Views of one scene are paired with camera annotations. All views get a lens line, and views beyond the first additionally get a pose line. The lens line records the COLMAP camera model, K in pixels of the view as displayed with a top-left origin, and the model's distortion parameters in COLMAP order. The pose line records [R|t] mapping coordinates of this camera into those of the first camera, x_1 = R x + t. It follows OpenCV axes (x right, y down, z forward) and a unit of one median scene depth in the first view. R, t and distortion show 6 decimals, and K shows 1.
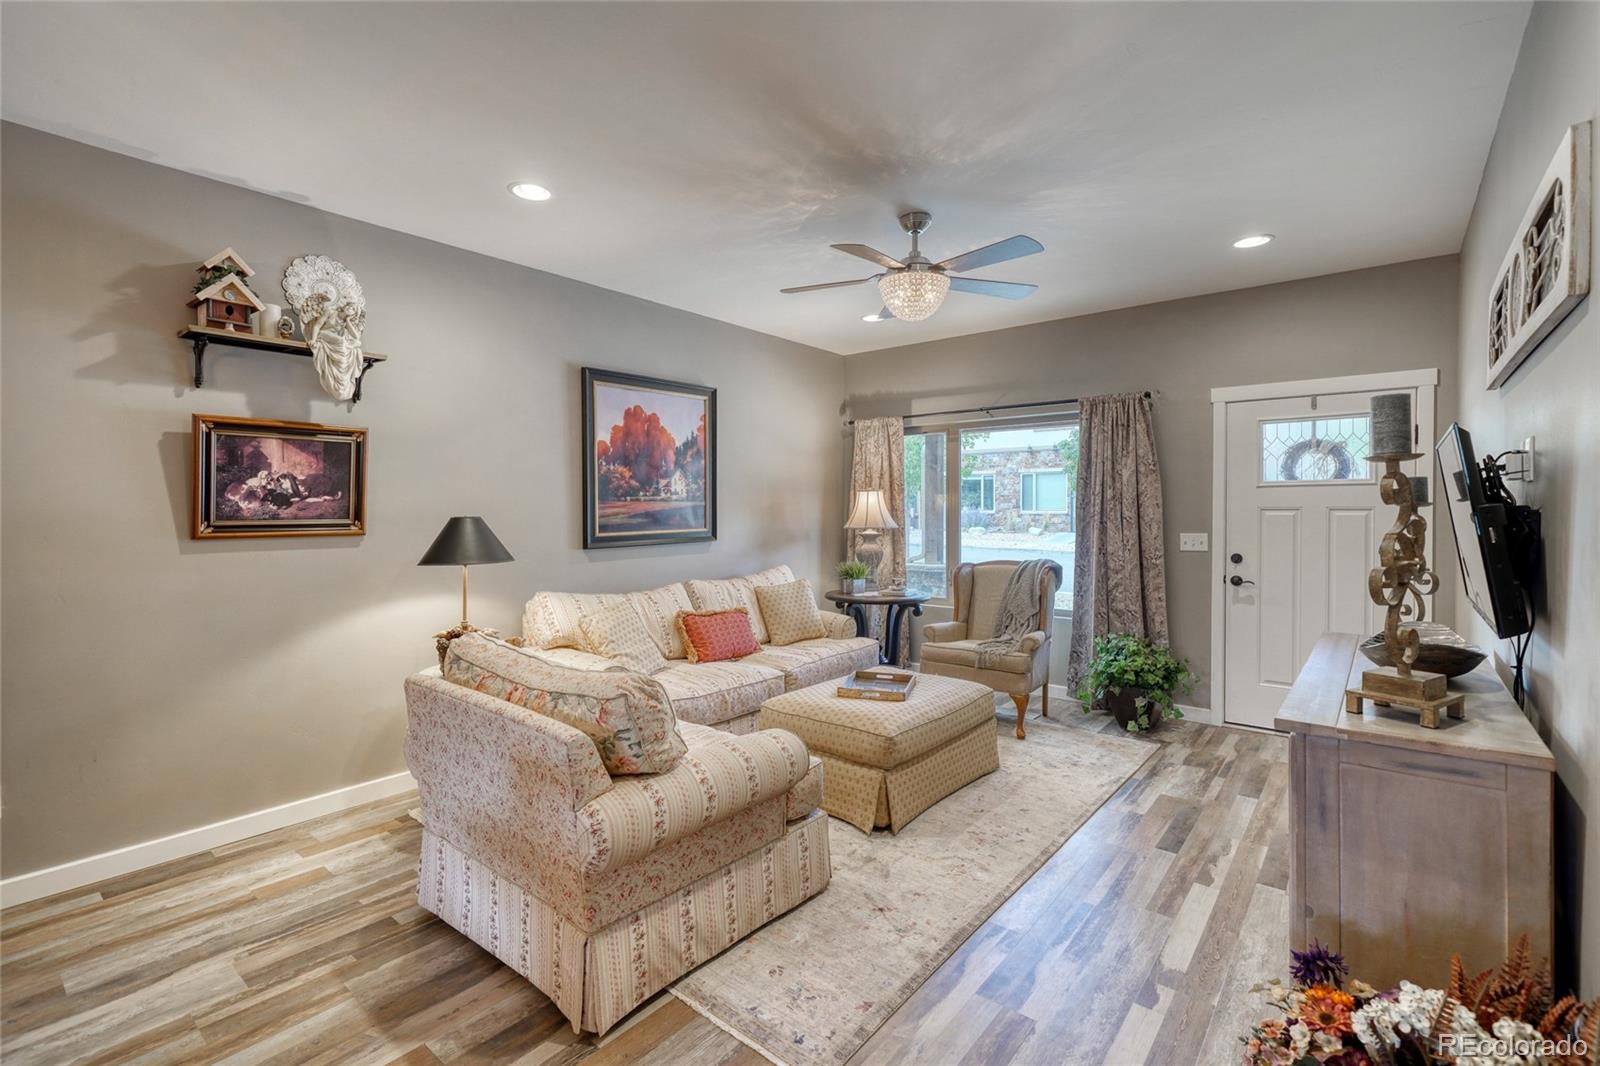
lens RADIAL K [[710.1, 0, 776.9], [0, 710.1, 513.3], [0, 0, 1]] dist [-0.014814, 0.000112]
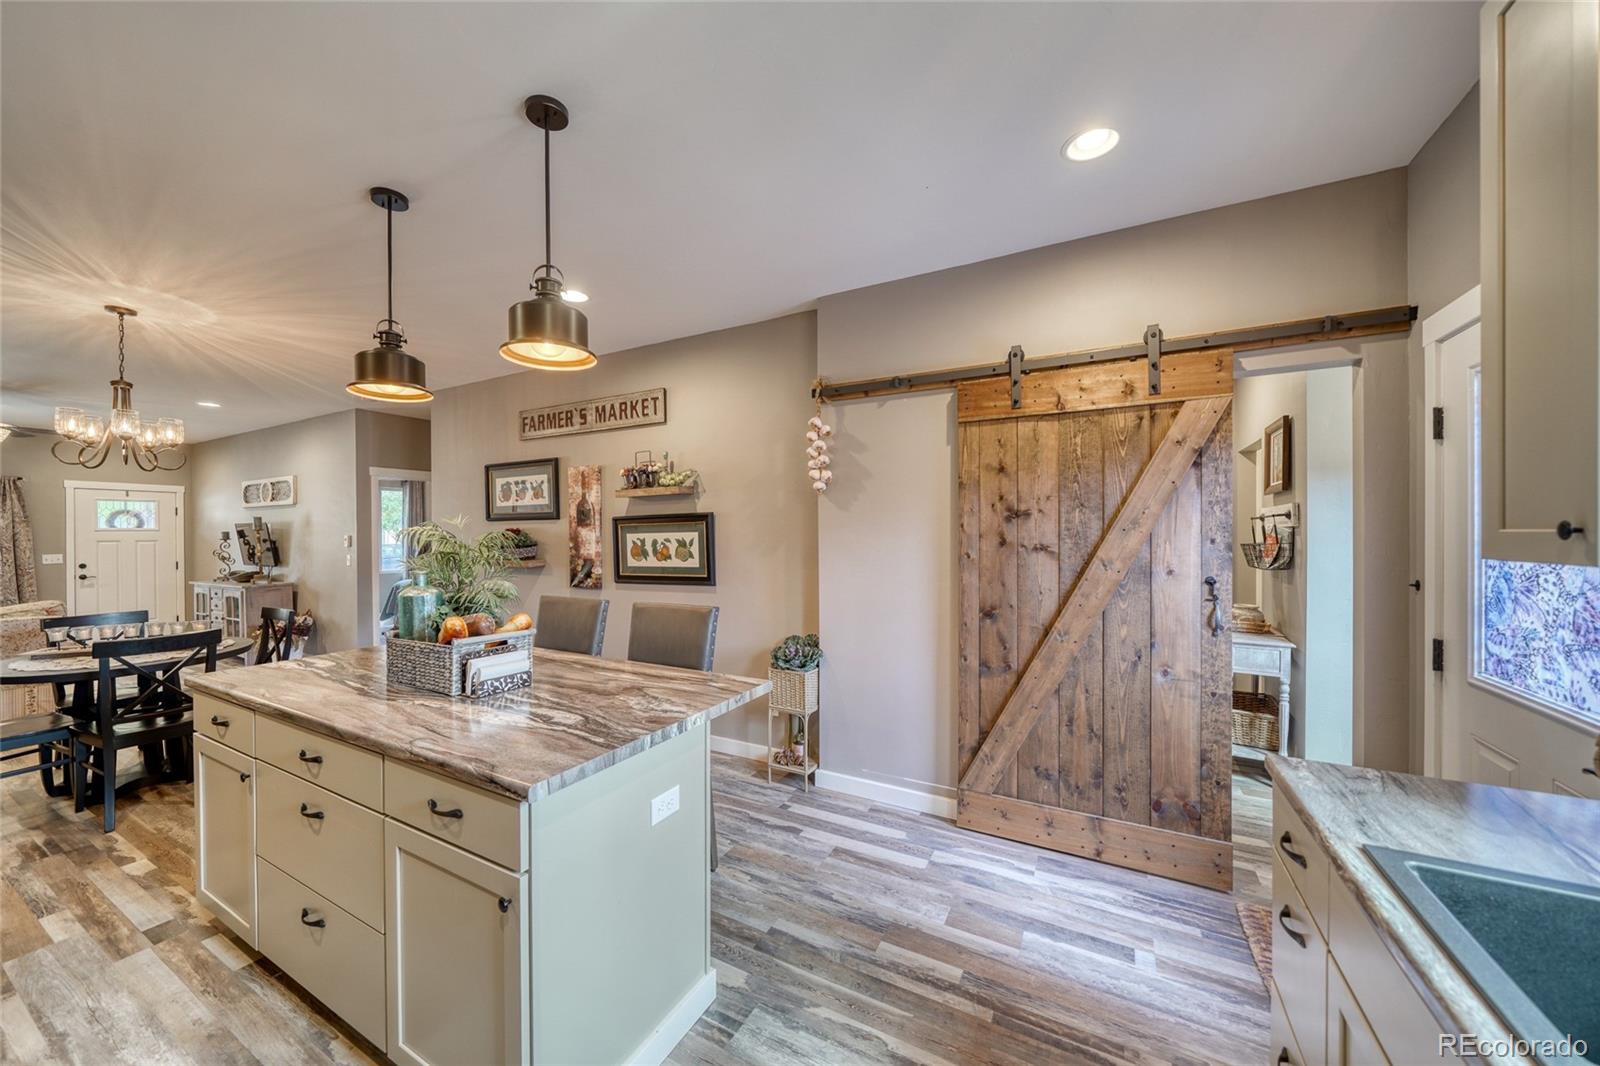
lens RADIAL K [[576.1, 0, 783.1], [0, 576.1, 535.5], [0, 0, 1]] dist [0.000070, -0.000032]
pose [[-0.187157, 0.000739, 0.982330, -1.348305], [0.010924, 0.999939, 0.001329, -0.003582], [-0.982269, 0.010980, -0.187153, -0.666038]]
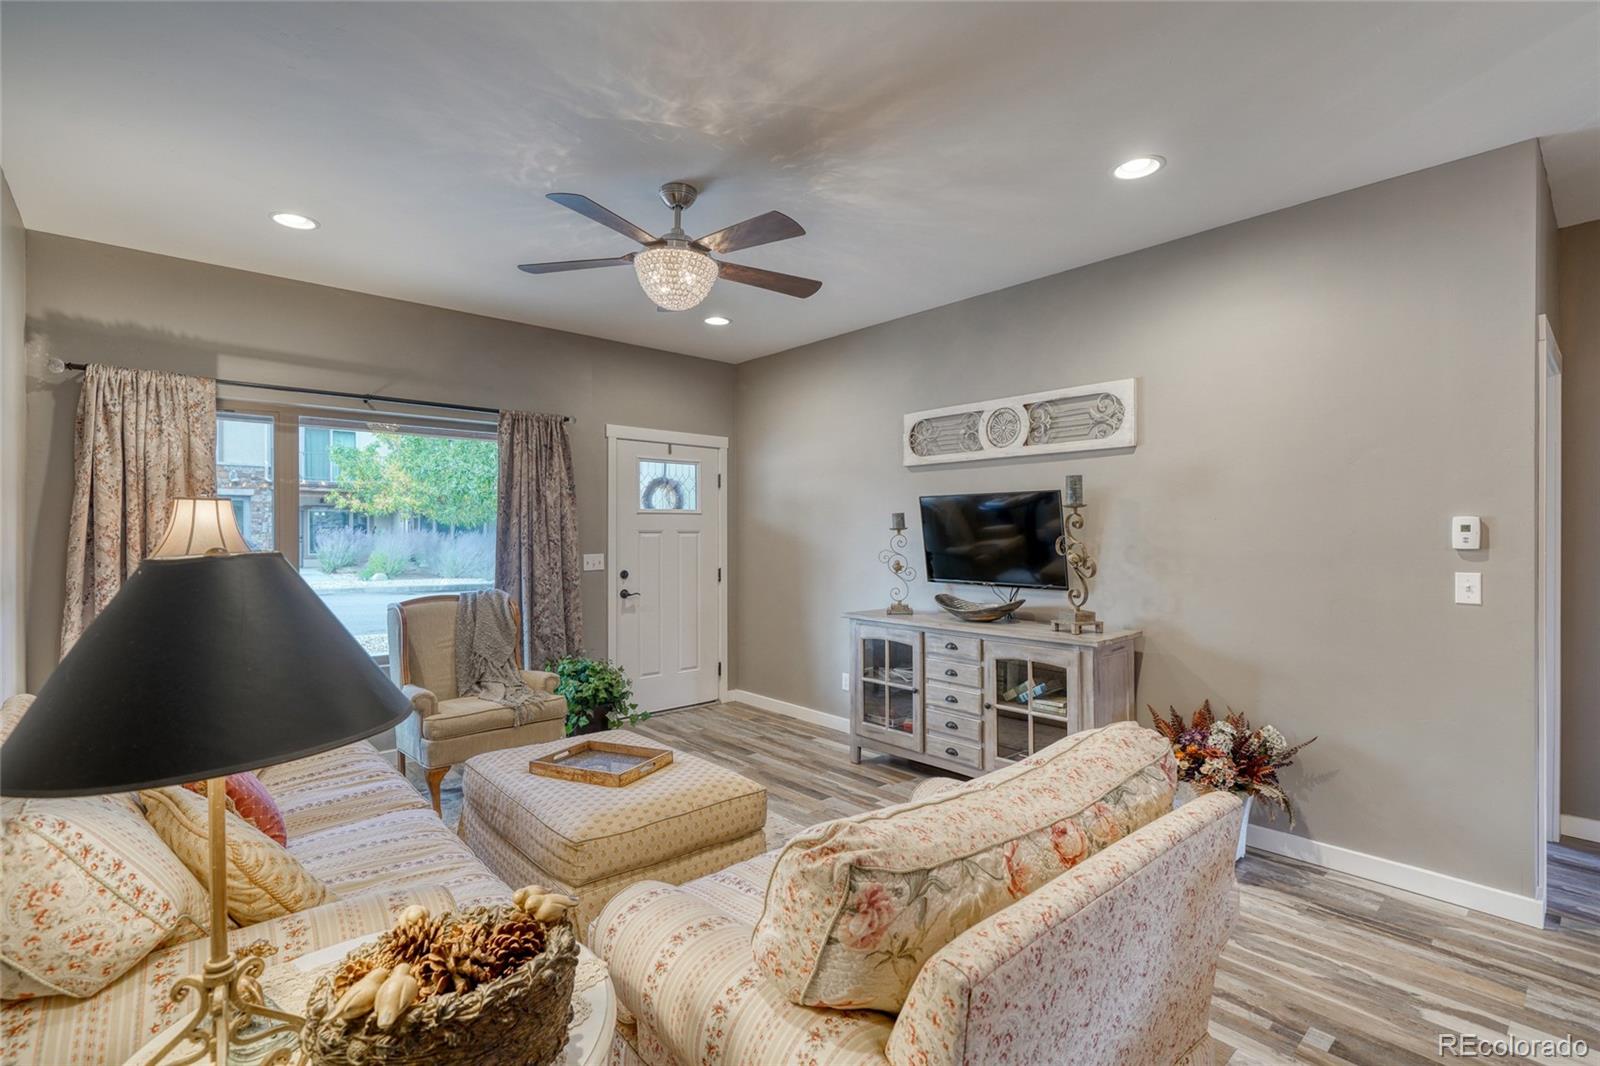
lens RADIAL K [[729.4, 0, 789.6], [0, 729.4, 528.1], [0, 0, 1]] dist [-0.000475, 0.000230]
pose [[0.142624, 0.007233, 0.989751, -0.494262], [0.005745, 0.999950, -0.008135, -0.000949], [-0.989760, 0.006846, 0.142575, 0.560153]]
